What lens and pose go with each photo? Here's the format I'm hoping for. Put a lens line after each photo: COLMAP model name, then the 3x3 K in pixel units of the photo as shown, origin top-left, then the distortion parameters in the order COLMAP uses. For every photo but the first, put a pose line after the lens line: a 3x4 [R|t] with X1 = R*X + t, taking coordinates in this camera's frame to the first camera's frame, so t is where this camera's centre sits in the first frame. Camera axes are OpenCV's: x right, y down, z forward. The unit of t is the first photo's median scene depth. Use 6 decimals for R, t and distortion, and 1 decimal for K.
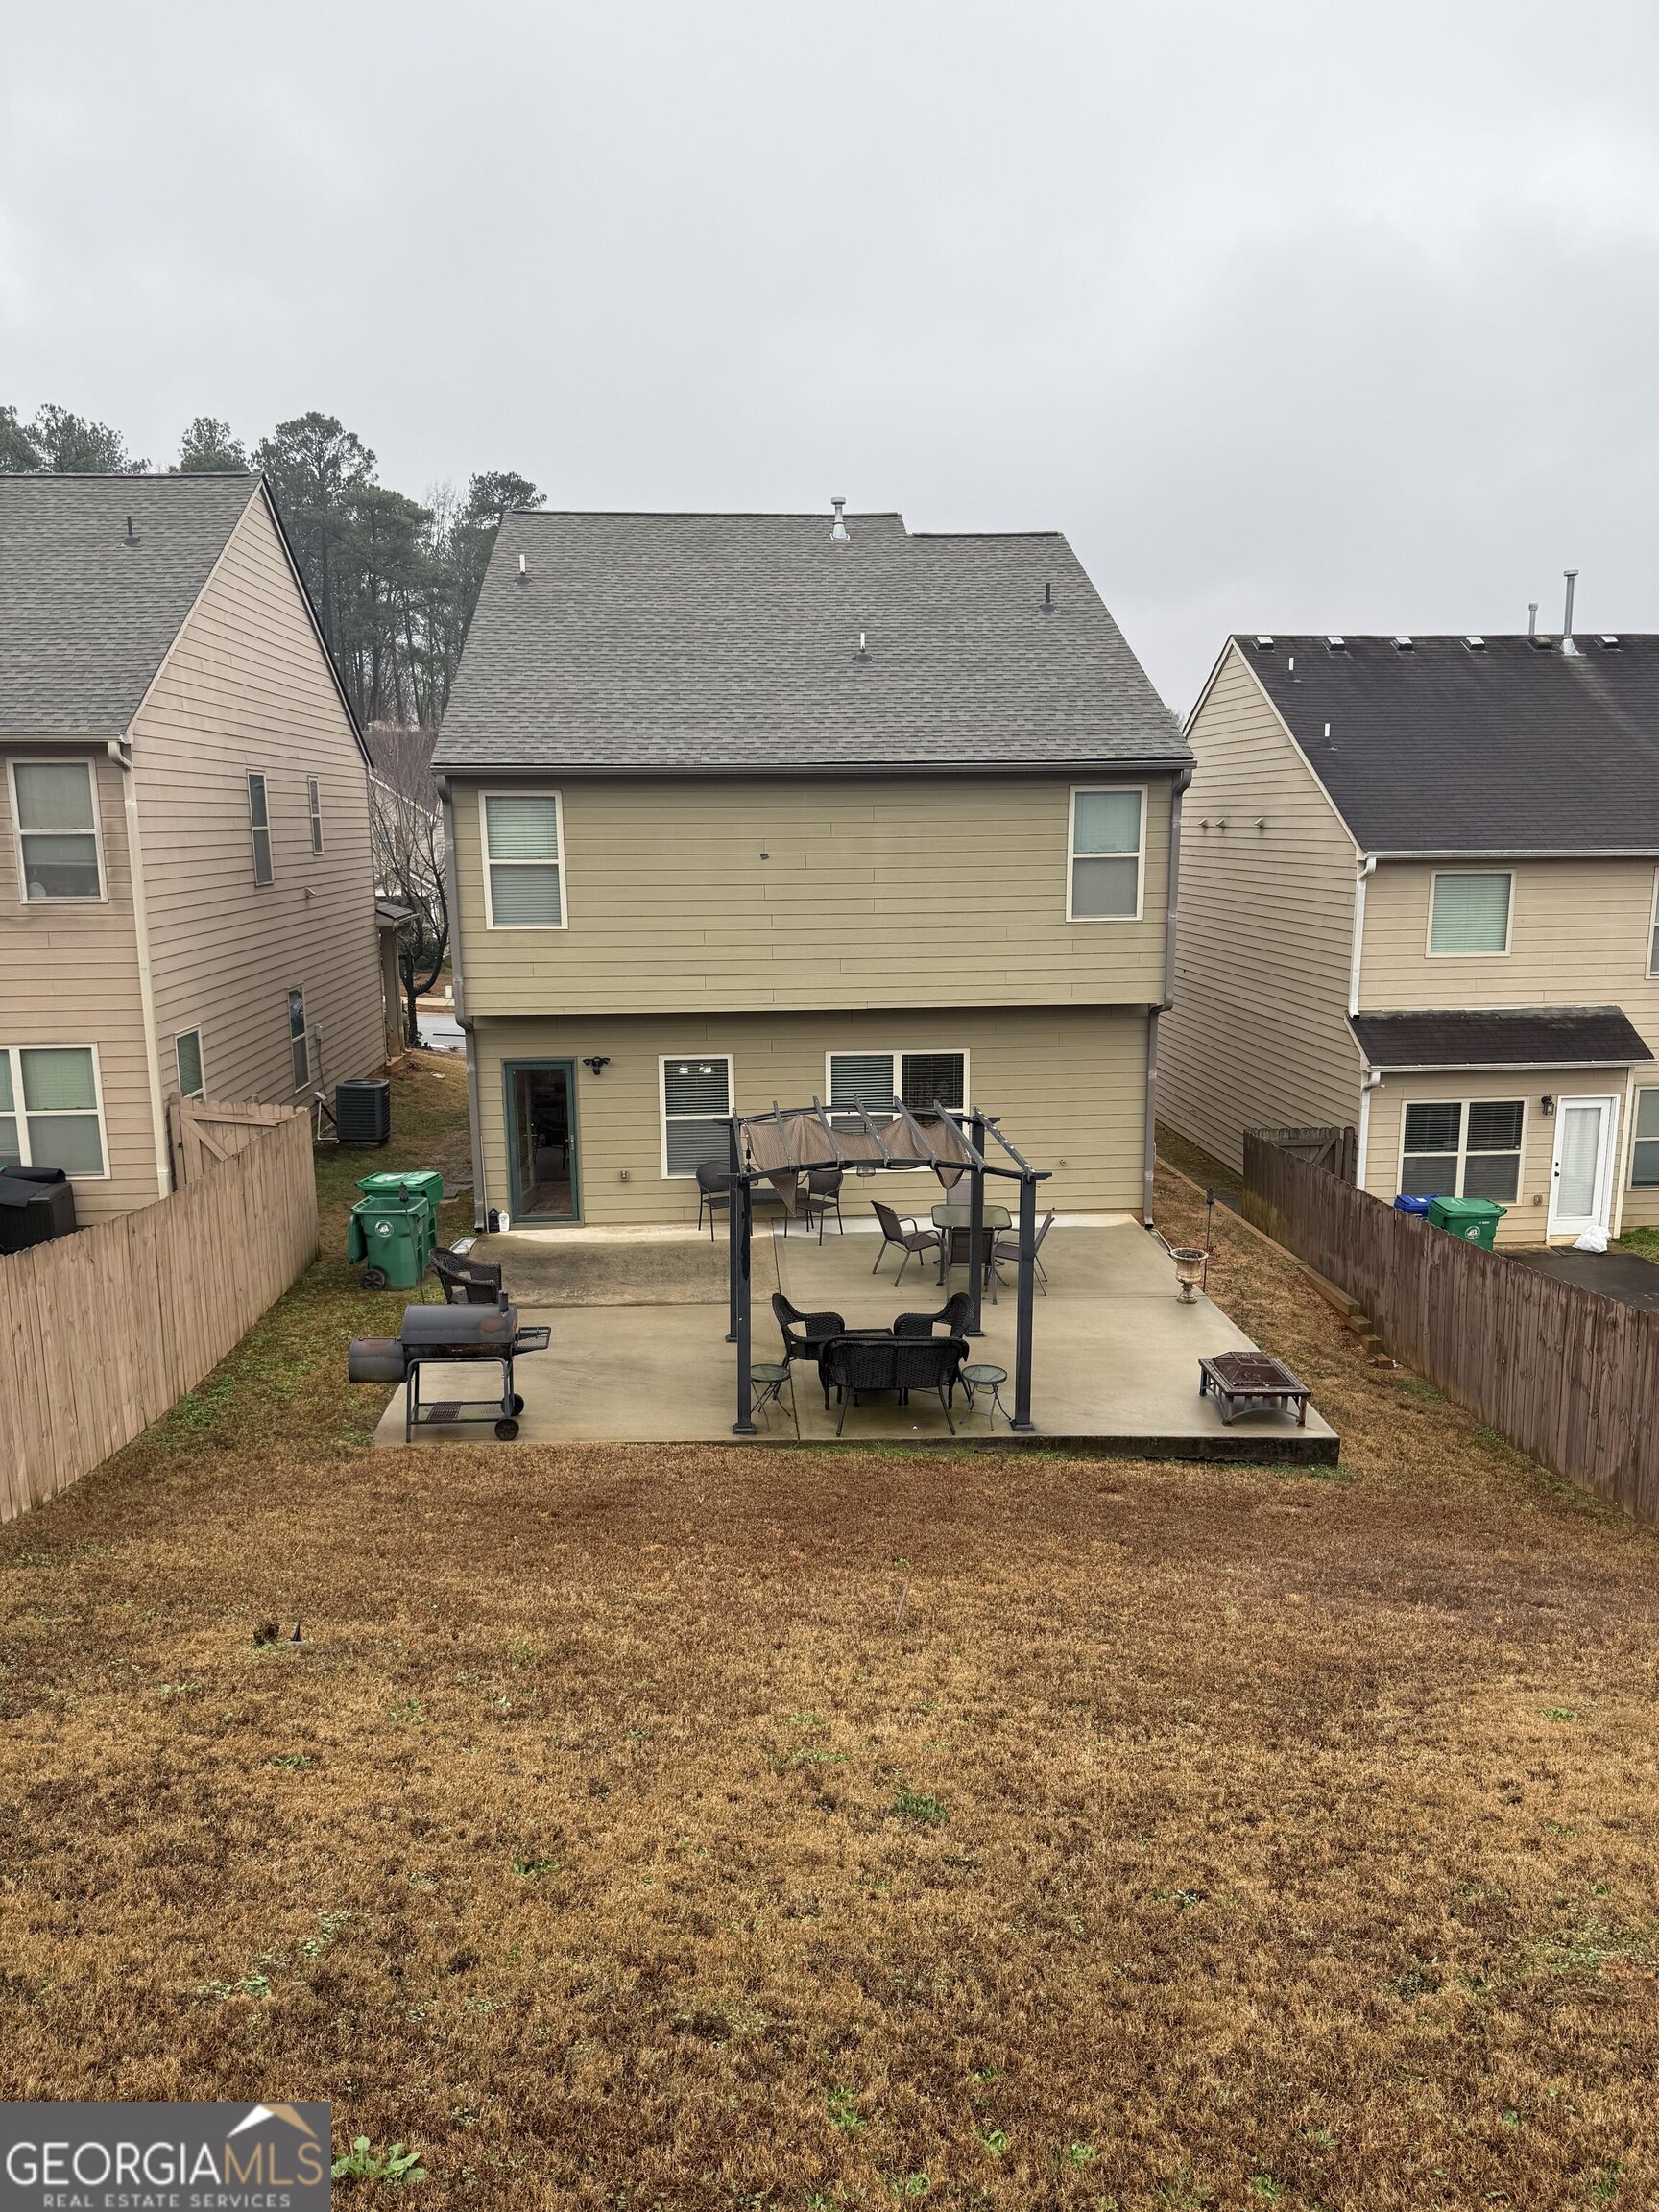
lens RADIAL K [[1568.0, 0, 726.1], [0, 1568.0, 1111.4], [0, 0, 1]] dist [0.077824, -0.106767]
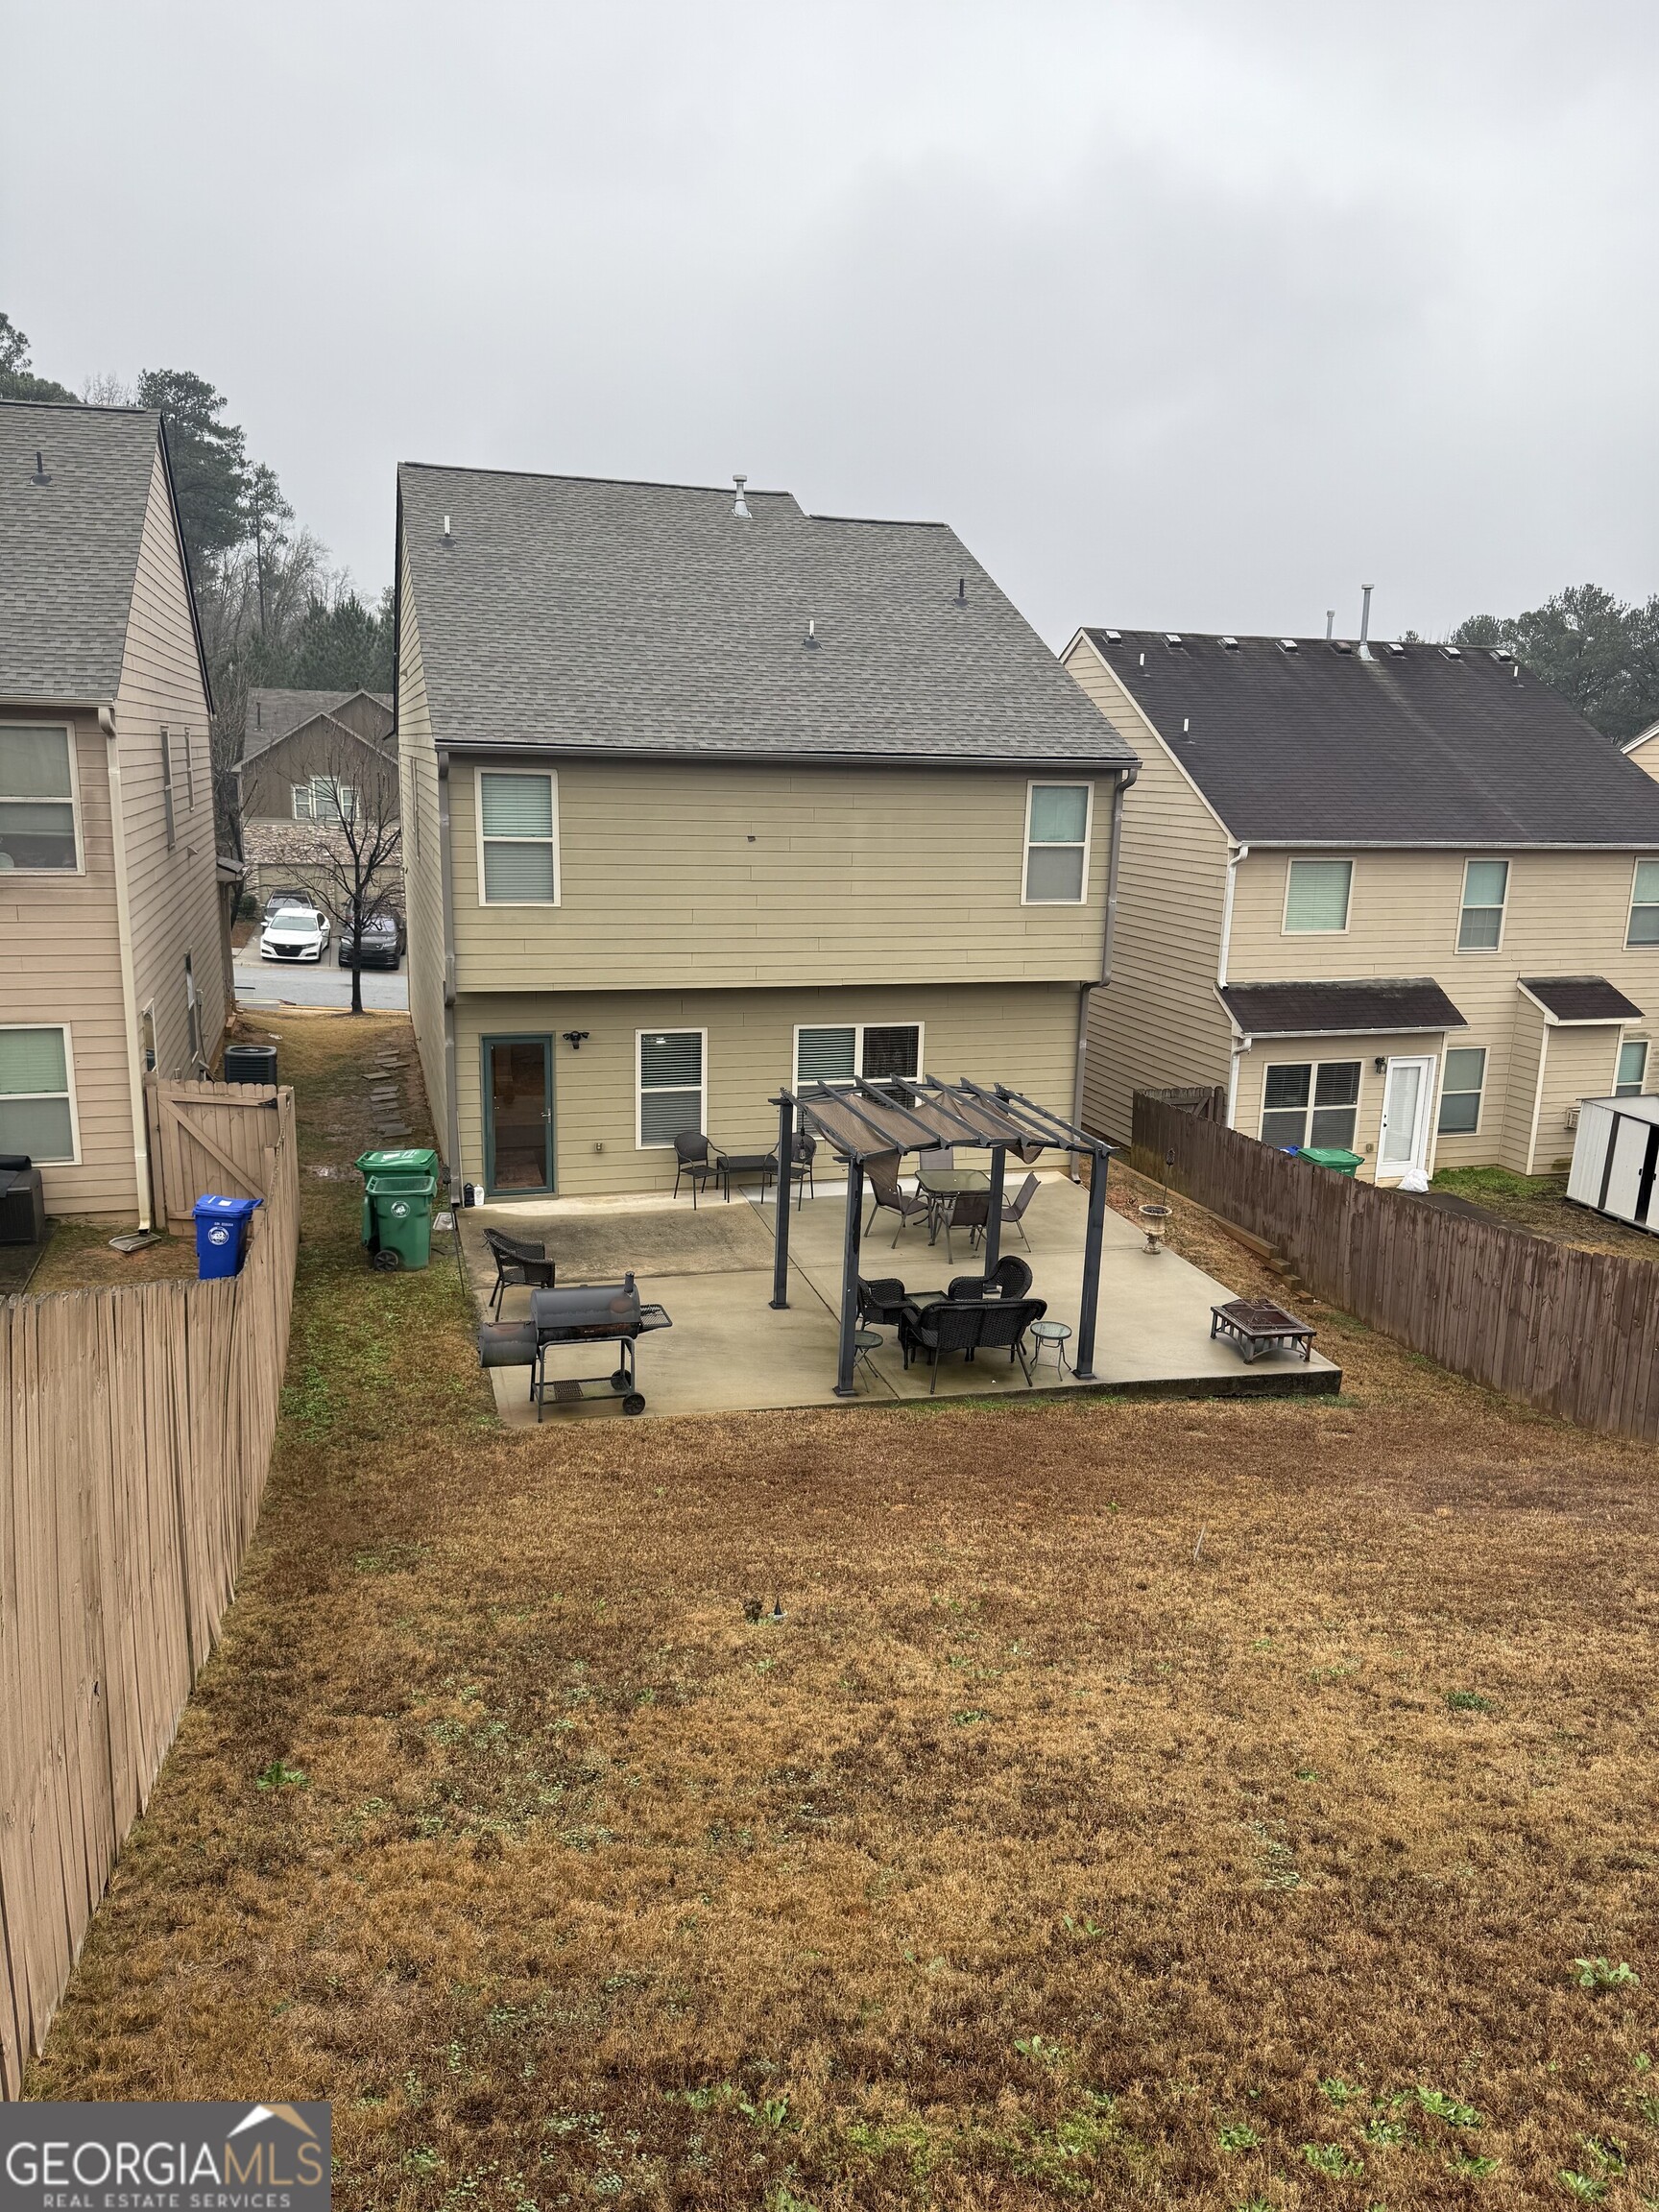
lens RADIAL K [[1568.0, 0, 796.7], [0, 1568.0, 1102.8], [0, 0, 1]] dist [0.077824, -0.106767]
pose [[0.975852, -0.015738, 0.217867, -0.175435], [0.009173, 0.999474, 0.031113, -0.020078], [-0.218242, -0.028363, 0.975482, -0.024013]]
